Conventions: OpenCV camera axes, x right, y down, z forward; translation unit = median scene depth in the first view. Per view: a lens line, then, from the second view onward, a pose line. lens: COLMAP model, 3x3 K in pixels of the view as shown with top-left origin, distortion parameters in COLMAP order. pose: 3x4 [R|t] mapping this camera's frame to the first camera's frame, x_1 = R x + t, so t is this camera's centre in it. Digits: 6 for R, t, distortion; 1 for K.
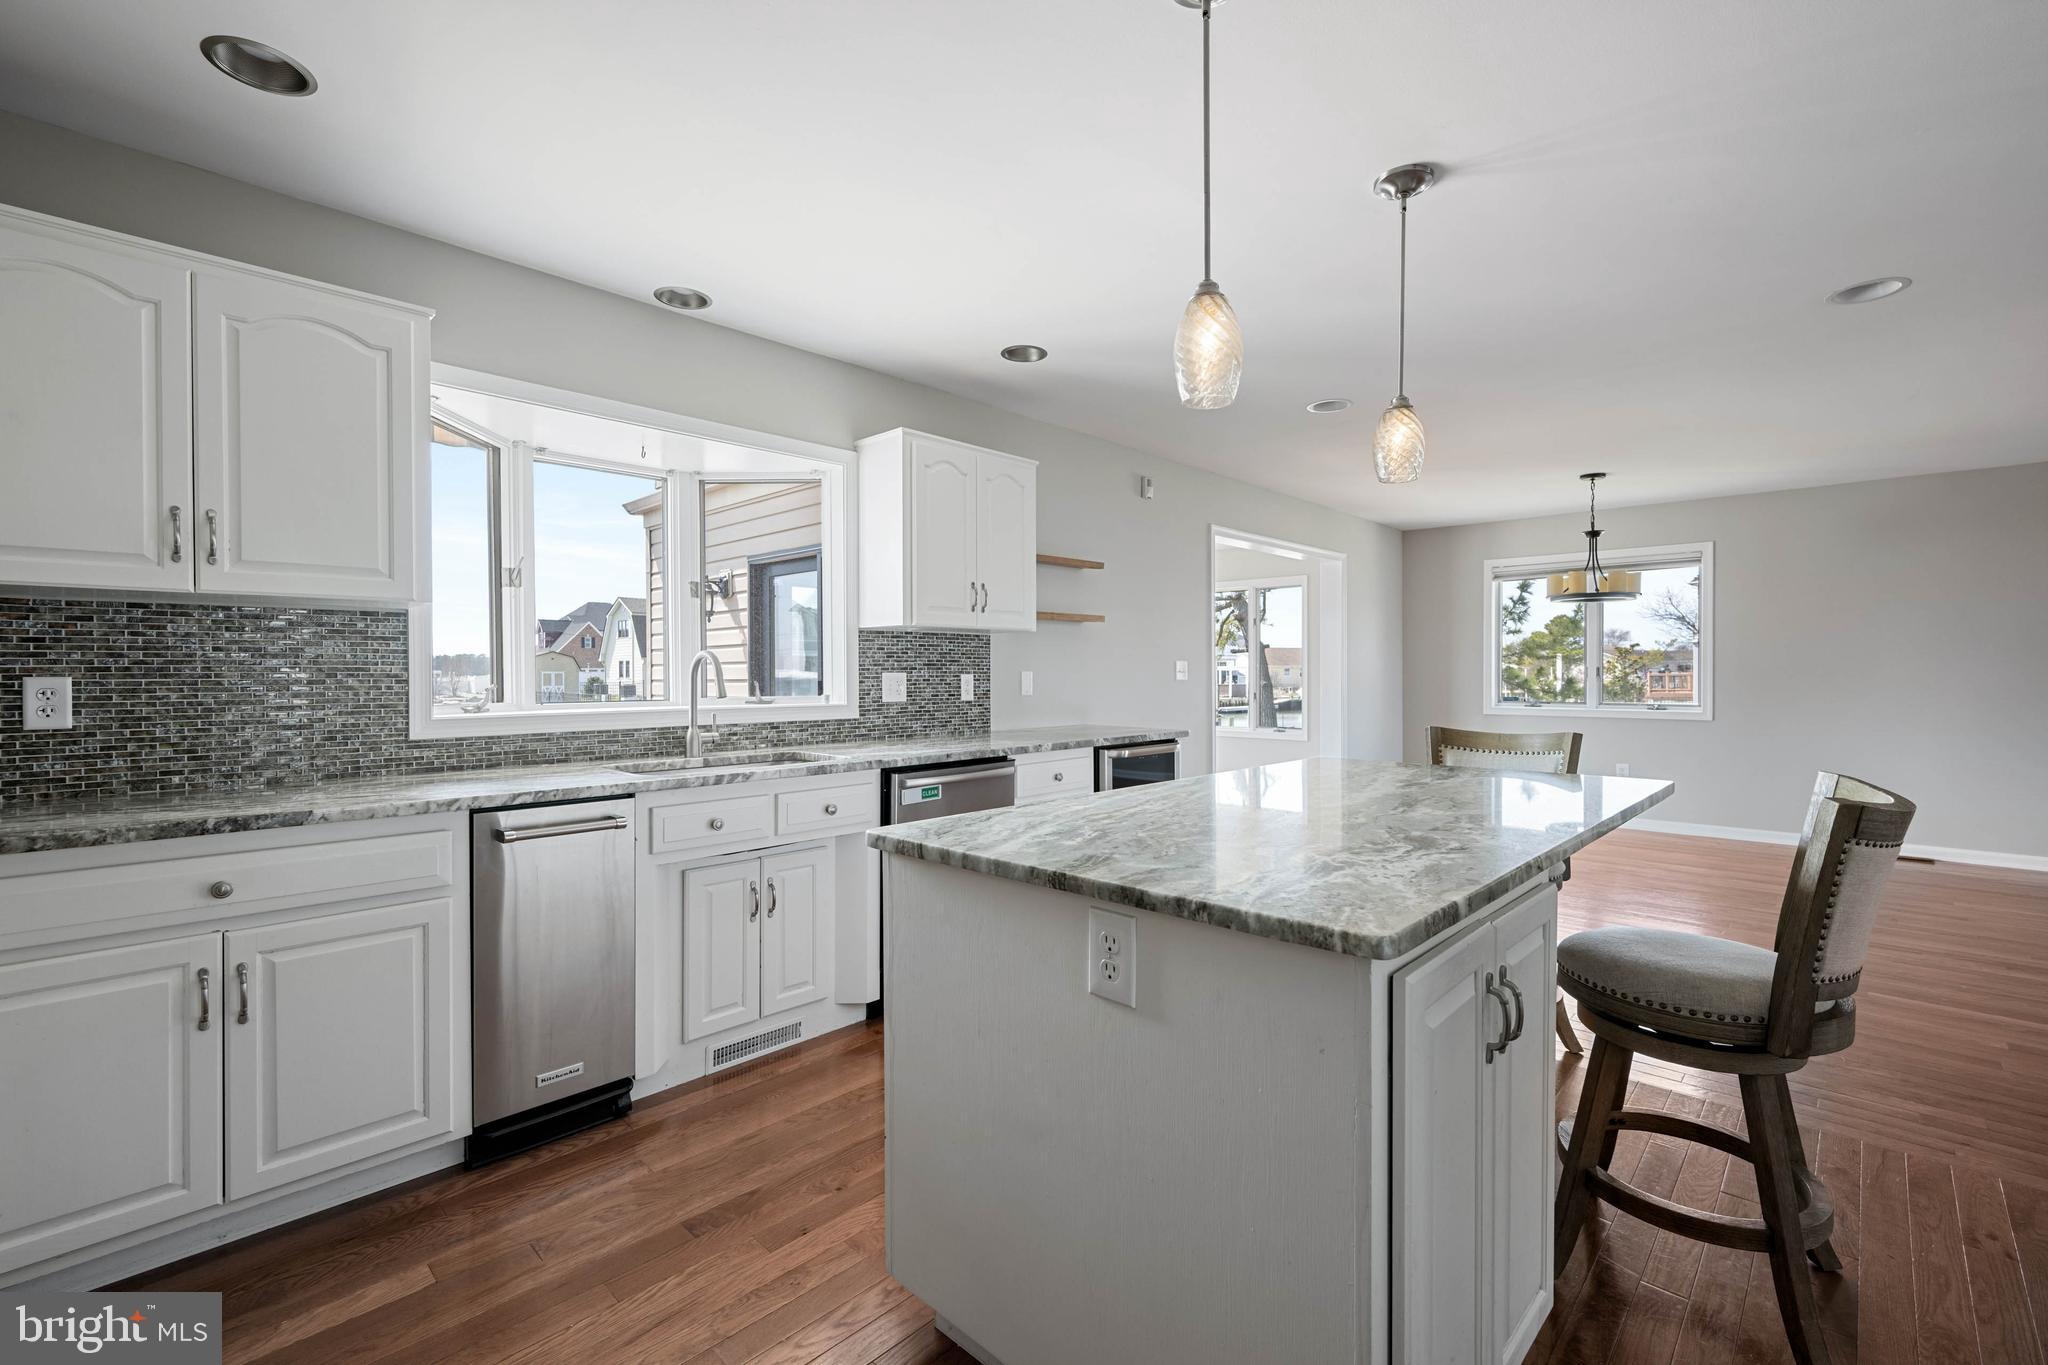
lens RADIAL K [[889.5, 0, 1030.3], [0, 889.5, 685.6], [0, 0, 1]] dist [-0.004126, -0.000364]
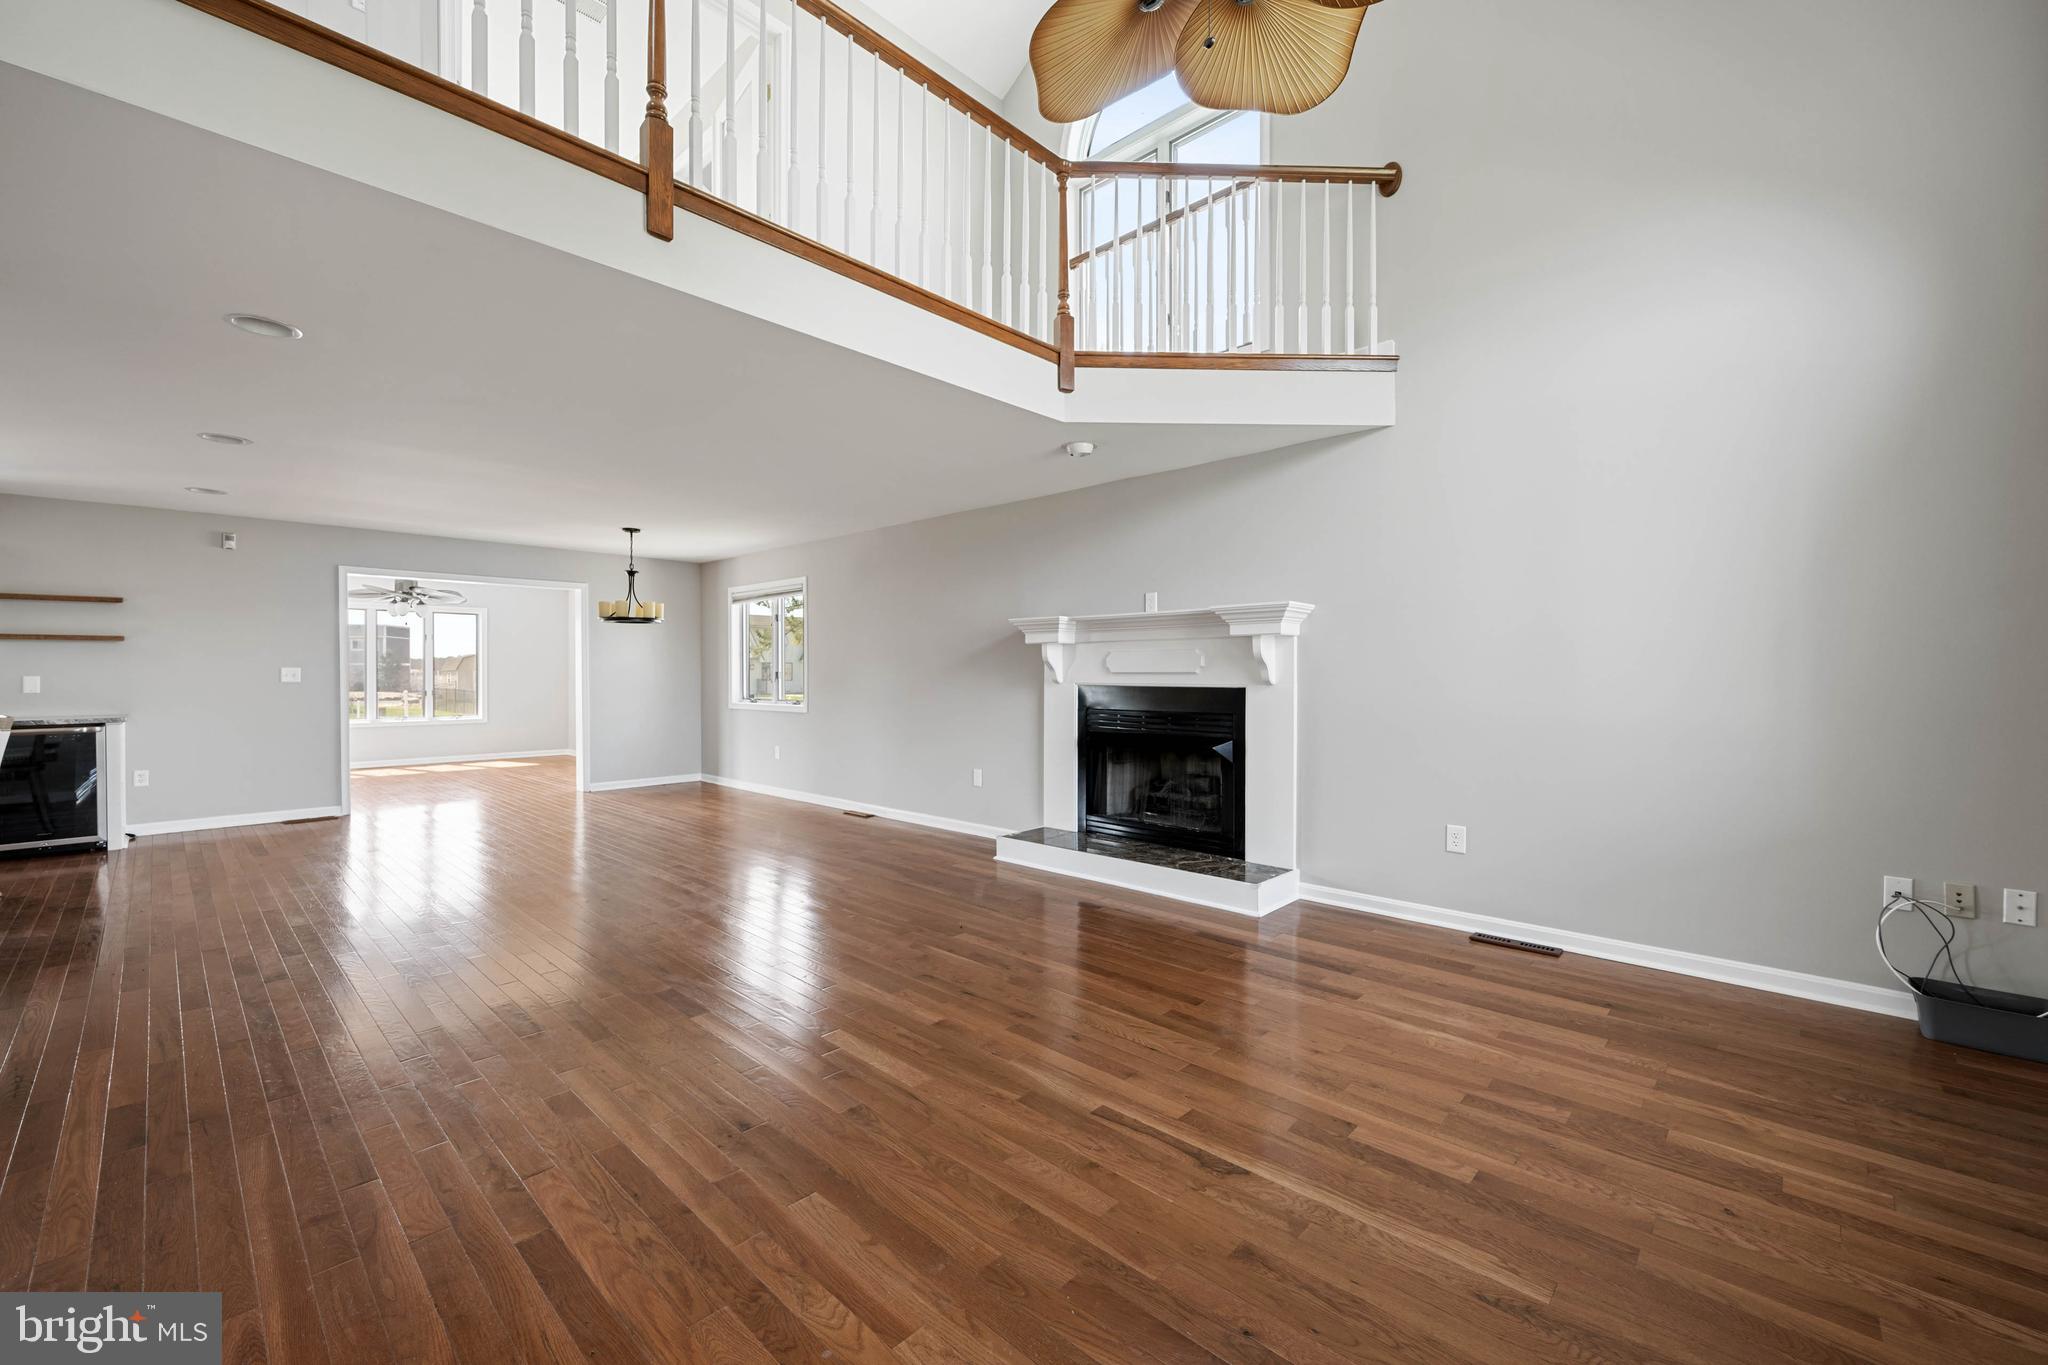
lens RADIAL K [[828.2, 0, 1037.5], [0, 828.2, 677.4], [0, 0, 1]] dist [-0.000718, 0.000043]
pose [[0.999962, -0.000609, 0.008708, 1.233926], [0.000691, 0.999955, -0.009458, -0.000201], [-0.008701, 0.009463, 0.999917, -0.253401]]
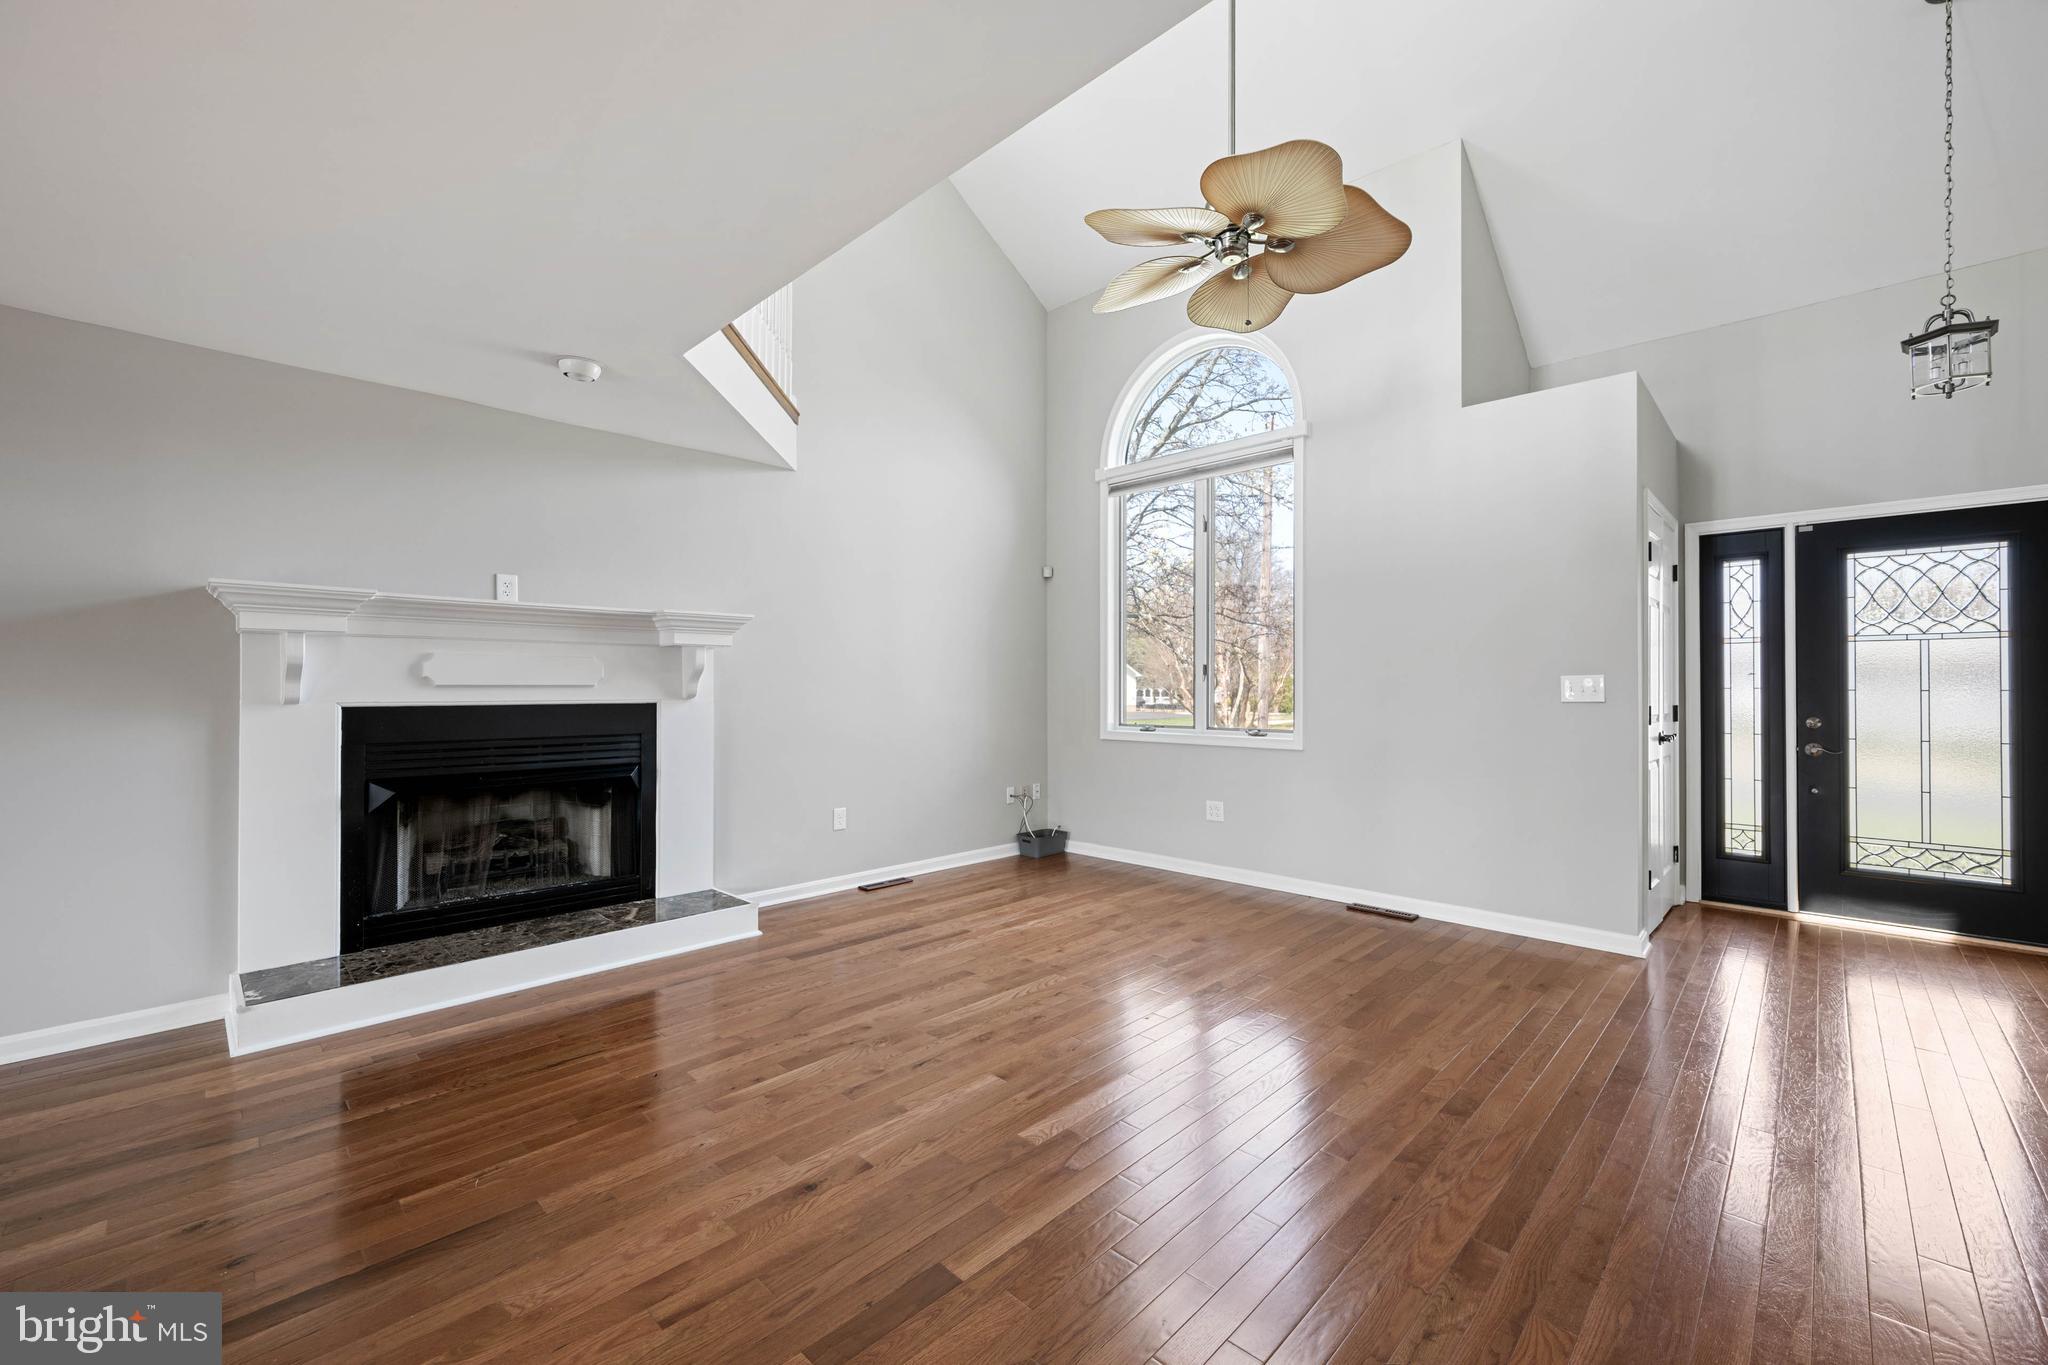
lens RADIAL K [[828.0, 0, 1016.6], [0, 828.0, 685.1], [0, 0, 1]] dist [0.002127, 0.000189]
pose [[0.016348, 0.002560, 0.999863, 0.720757], [0.015591, 0.999874, -0.002815, -0.006027], [-0.999745, 0.015635, 0.016306, 0.241429]]
